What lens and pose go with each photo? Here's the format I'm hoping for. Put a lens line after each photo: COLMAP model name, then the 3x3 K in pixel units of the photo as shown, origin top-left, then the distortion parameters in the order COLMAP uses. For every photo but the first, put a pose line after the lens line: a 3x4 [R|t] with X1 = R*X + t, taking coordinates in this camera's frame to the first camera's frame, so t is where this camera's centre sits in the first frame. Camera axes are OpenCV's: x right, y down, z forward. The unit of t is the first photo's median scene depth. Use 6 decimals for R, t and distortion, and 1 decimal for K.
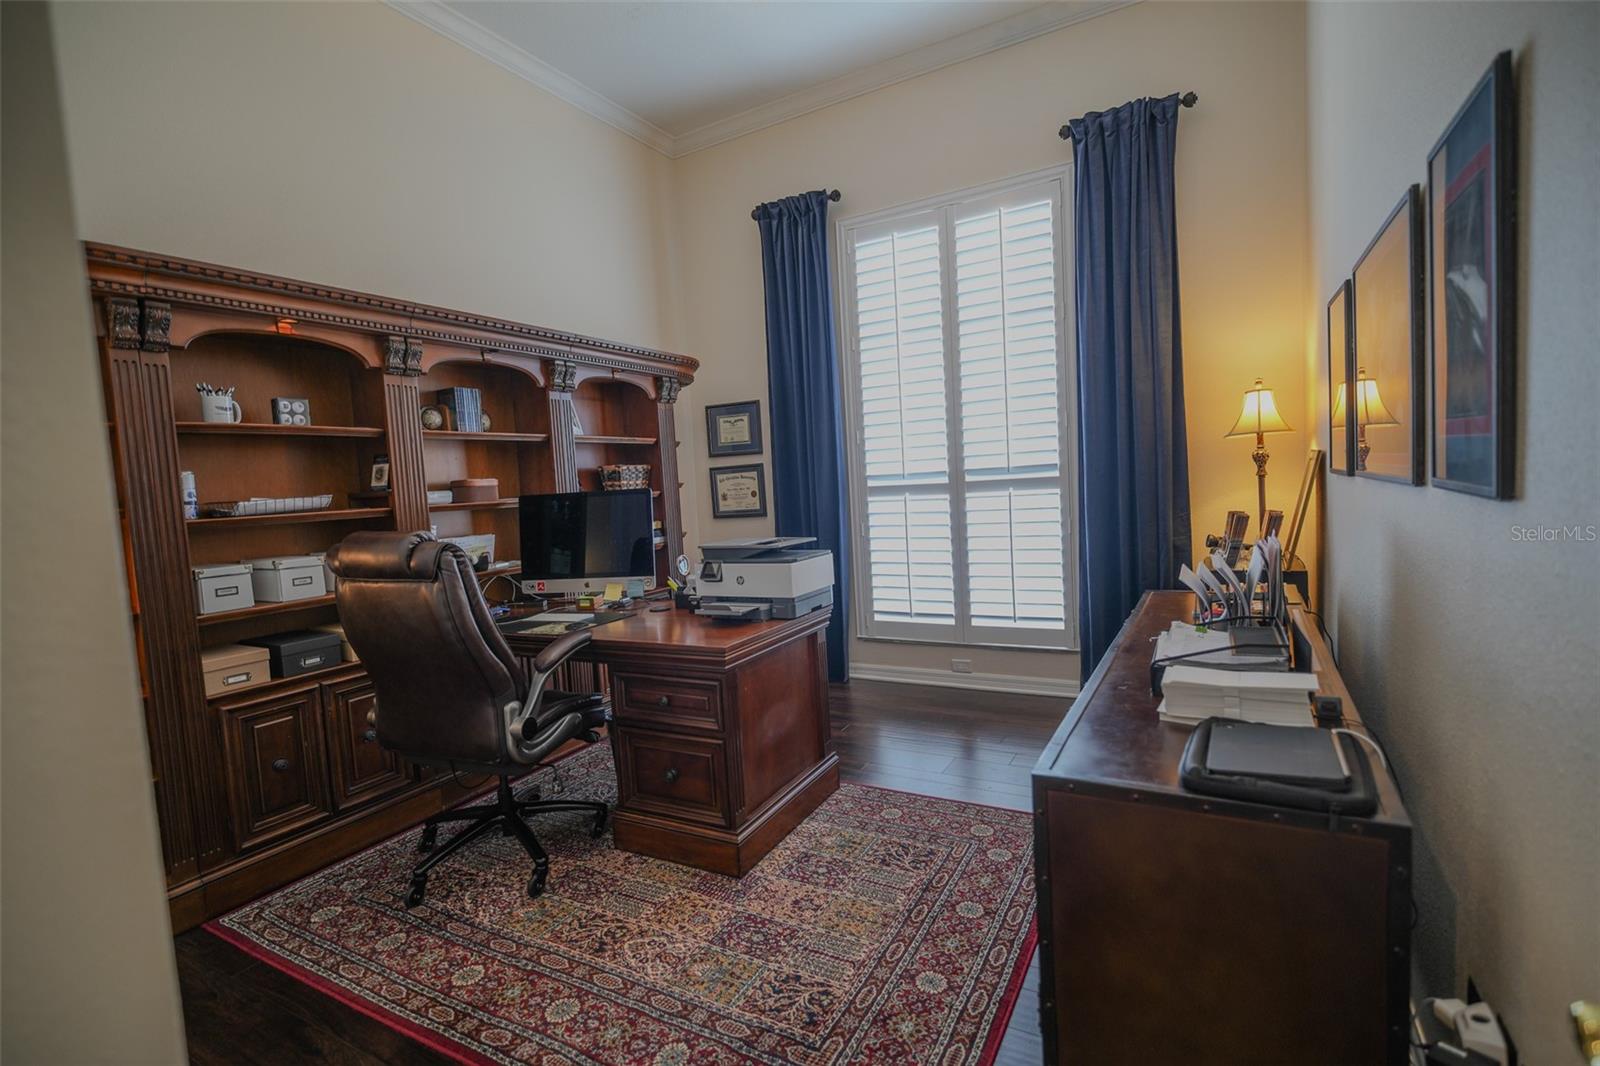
lens RADIAL K [[739.6, 0, 799.3], [0, 739.6, 536.5], [0, 0, 1]] dist [0.000642, -0.003559]
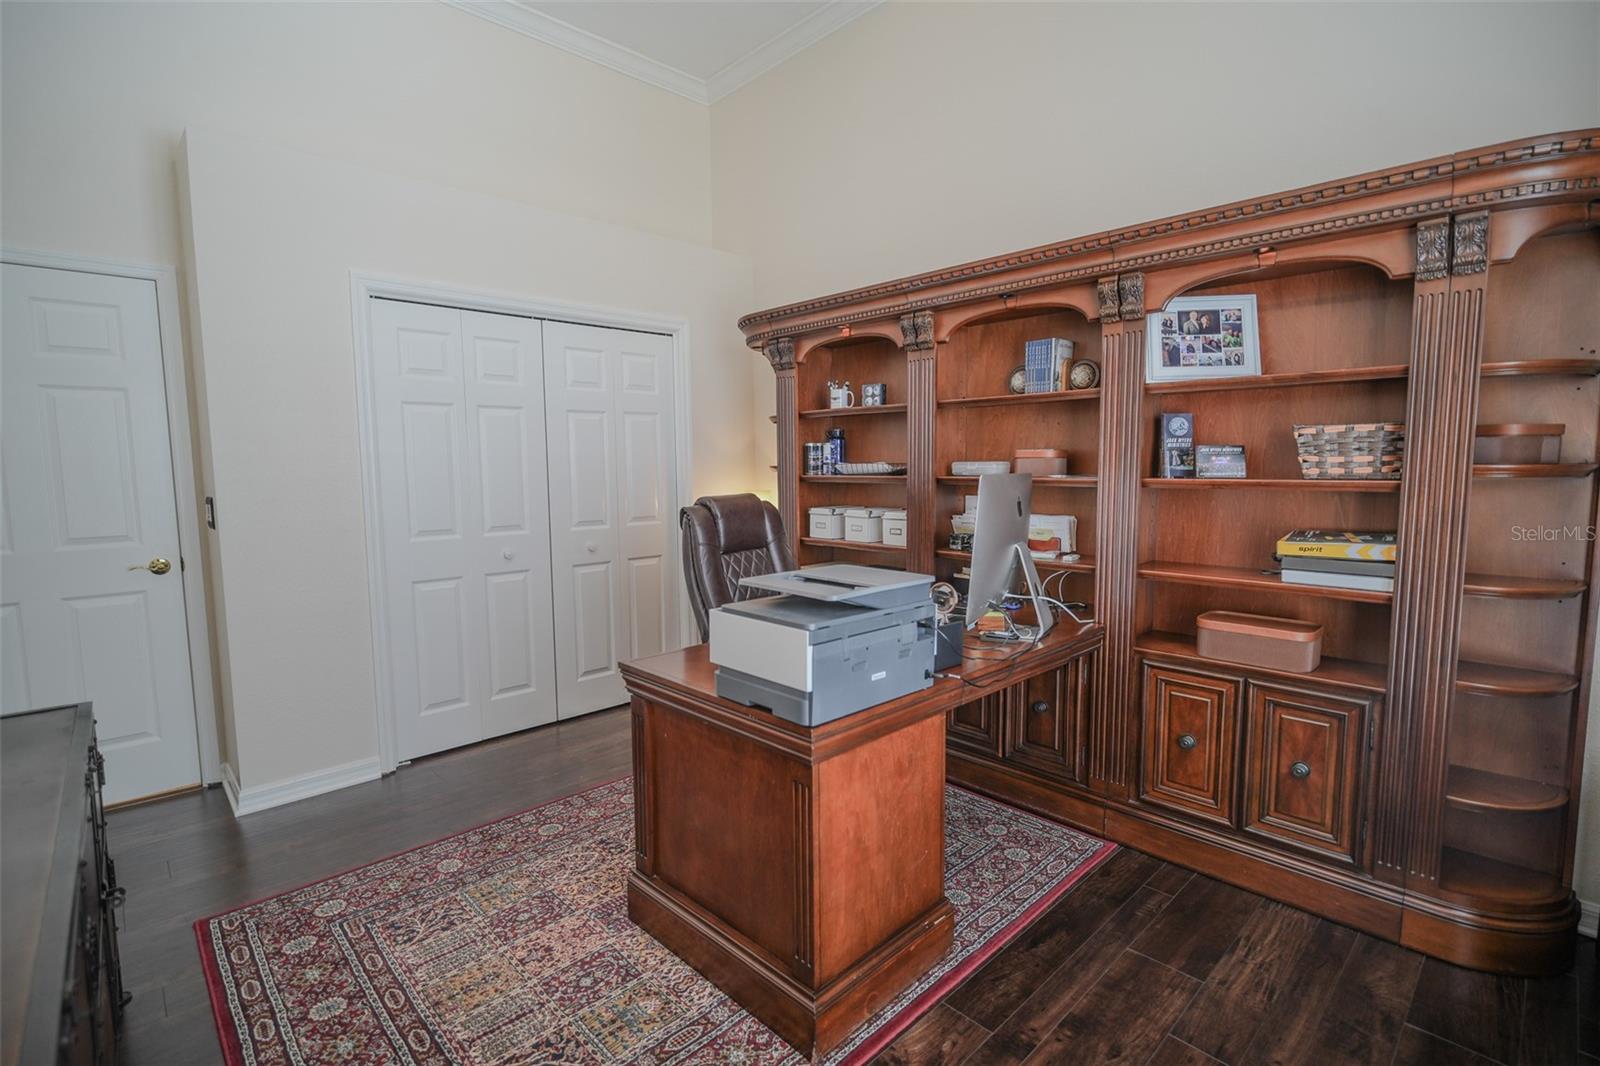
lens RADIAL K [[739.6, 0, 810.4], [0, 739.6, 535.5], [0, 0, 1]] dist [0.000642, -0.003559]
pose [[-0.285389, 0.154501, -0.945877, 0.671411], [-0.043713, 0.983796, 0.173884, -0.172908], [0.957414, 0.090971, -0.274011, 1.484531]]
